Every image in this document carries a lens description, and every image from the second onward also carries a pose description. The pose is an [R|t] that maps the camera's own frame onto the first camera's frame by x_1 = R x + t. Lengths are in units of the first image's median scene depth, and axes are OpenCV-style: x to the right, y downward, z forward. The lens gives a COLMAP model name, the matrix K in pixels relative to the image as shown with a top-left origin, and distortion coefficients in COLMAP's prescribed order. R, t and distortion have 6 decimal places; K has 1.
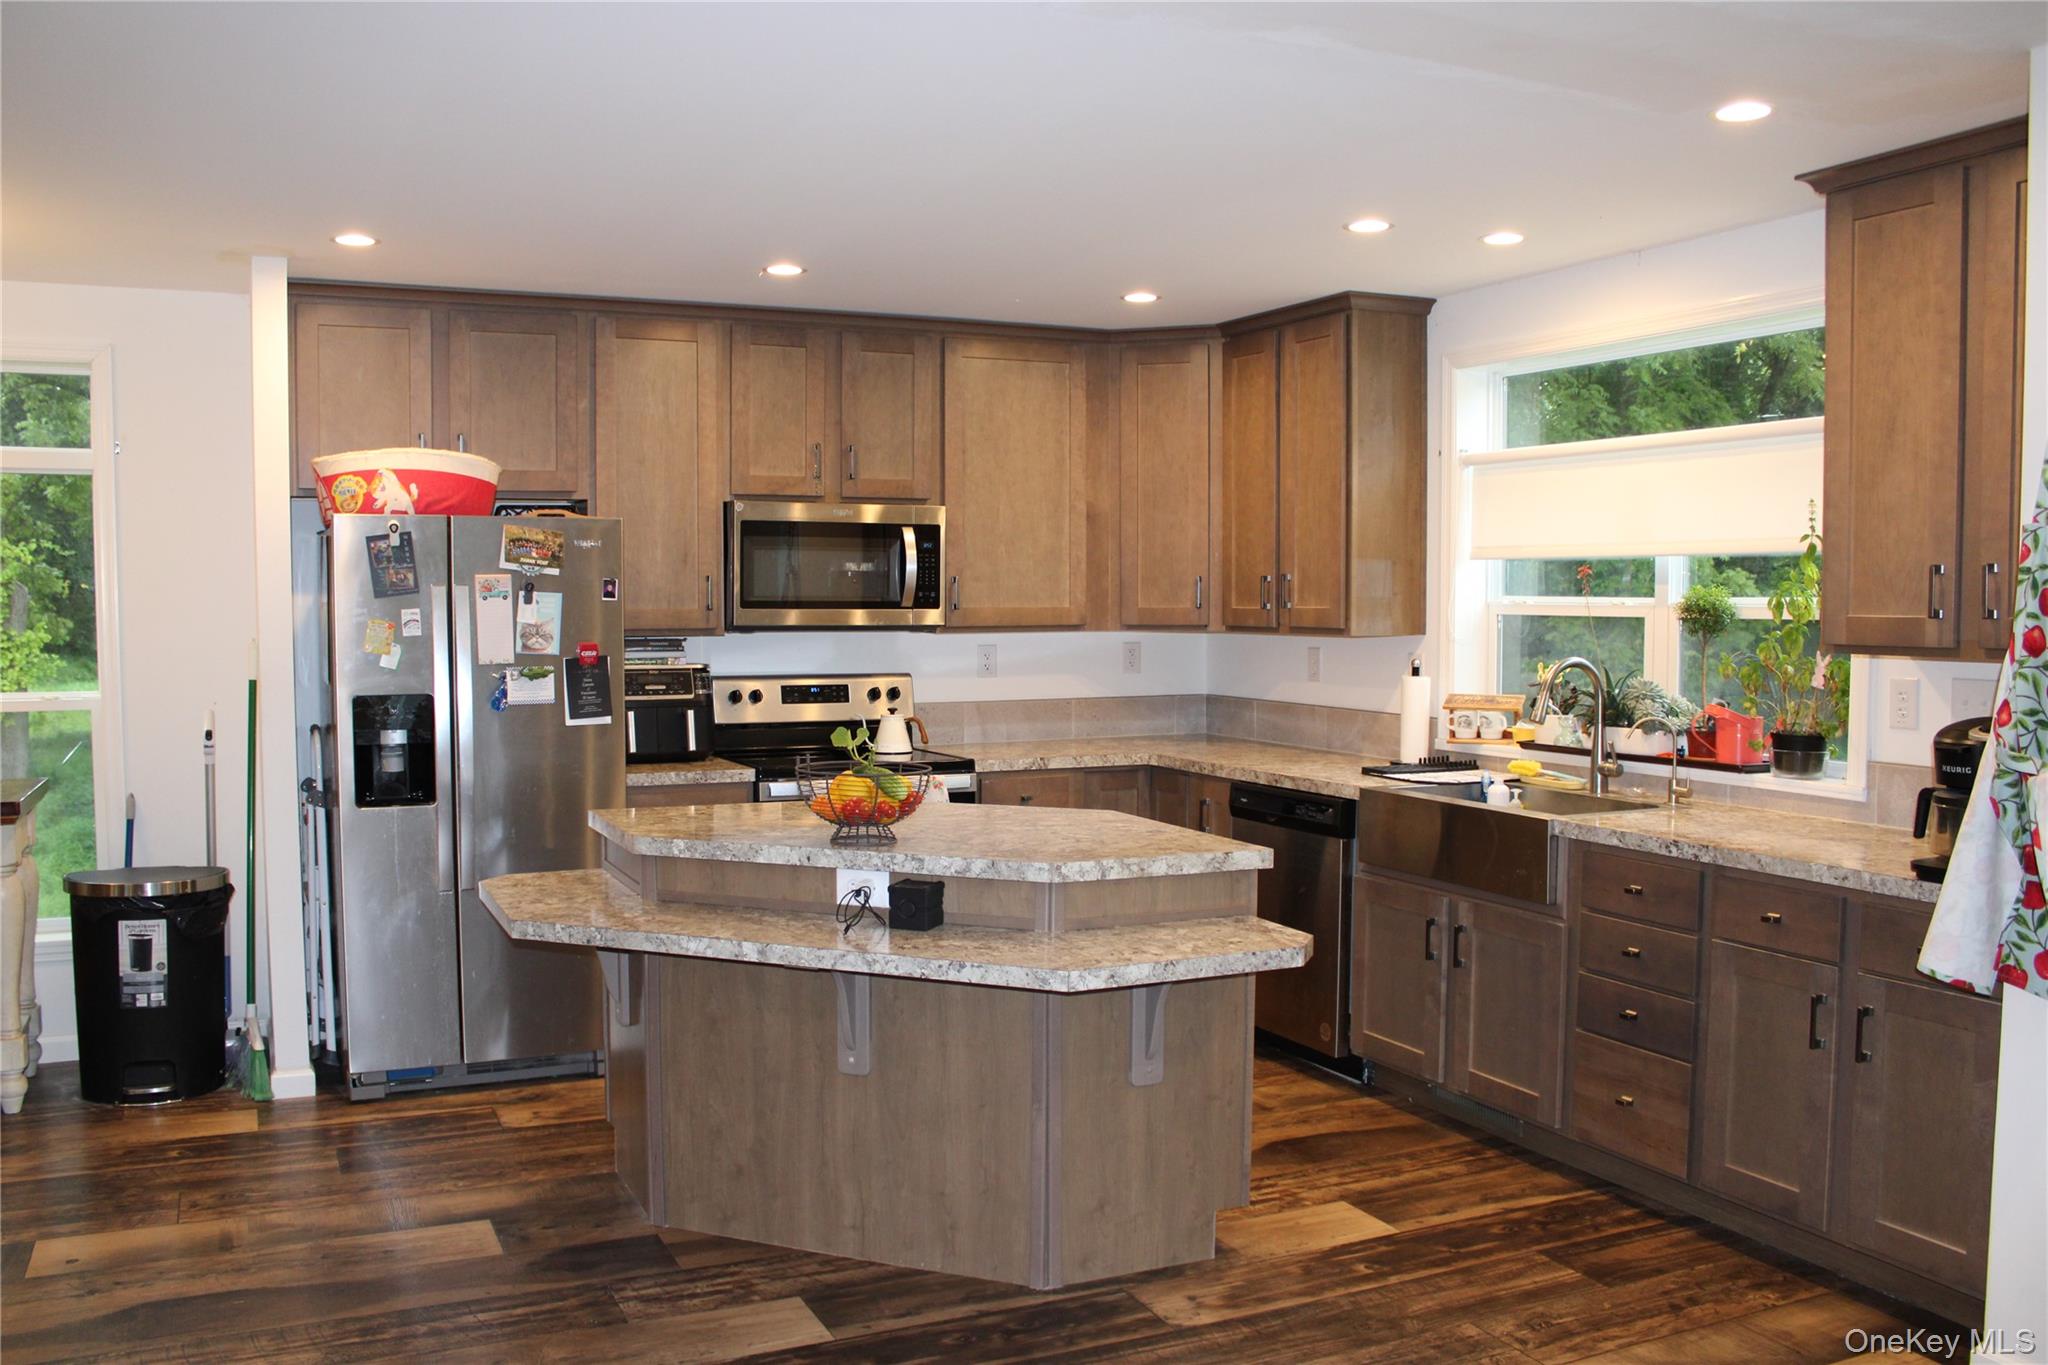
lens RADIAL K [[1698.2, 0, 980.3], [0, 1698.2, 697.5], [0, 0, 1]] dist [-0.161043, 0.141630]
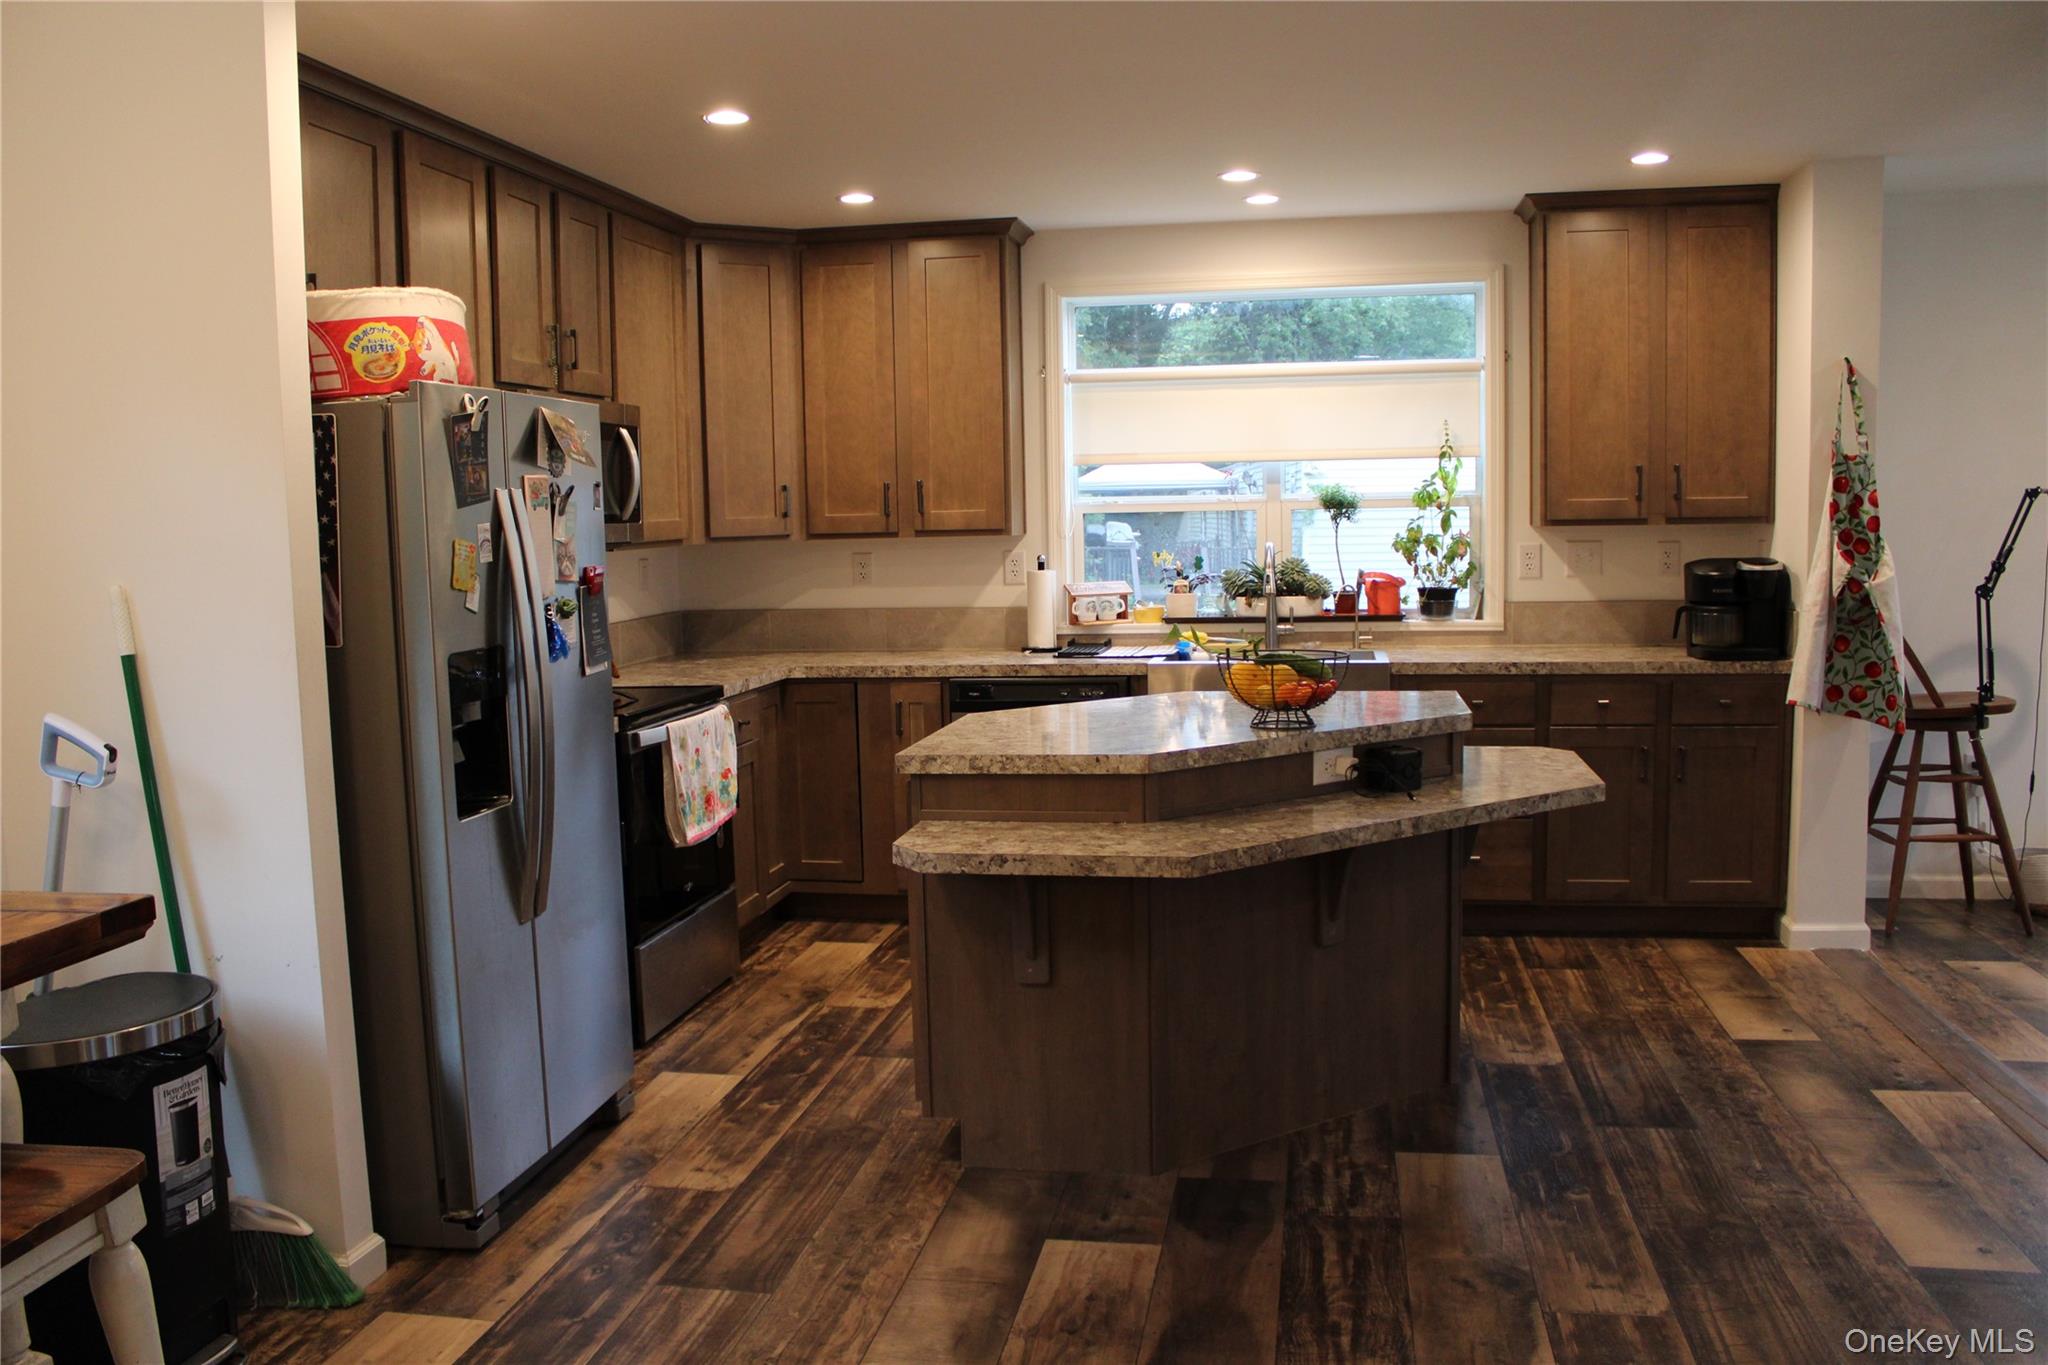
lens RADIAL K [[1698.2, 0, 980.3], [0, 1698.2, 697.5], [0, 0, 1]] dist [-0.161043, 0.141630]
pose [[0.580719, -0.103483, 0.807500, -0.976641], [0.072219, 0.994526, 0.075514, -0.023503], [-0.810894, 0.014464, 0.585014, 0.531970]]
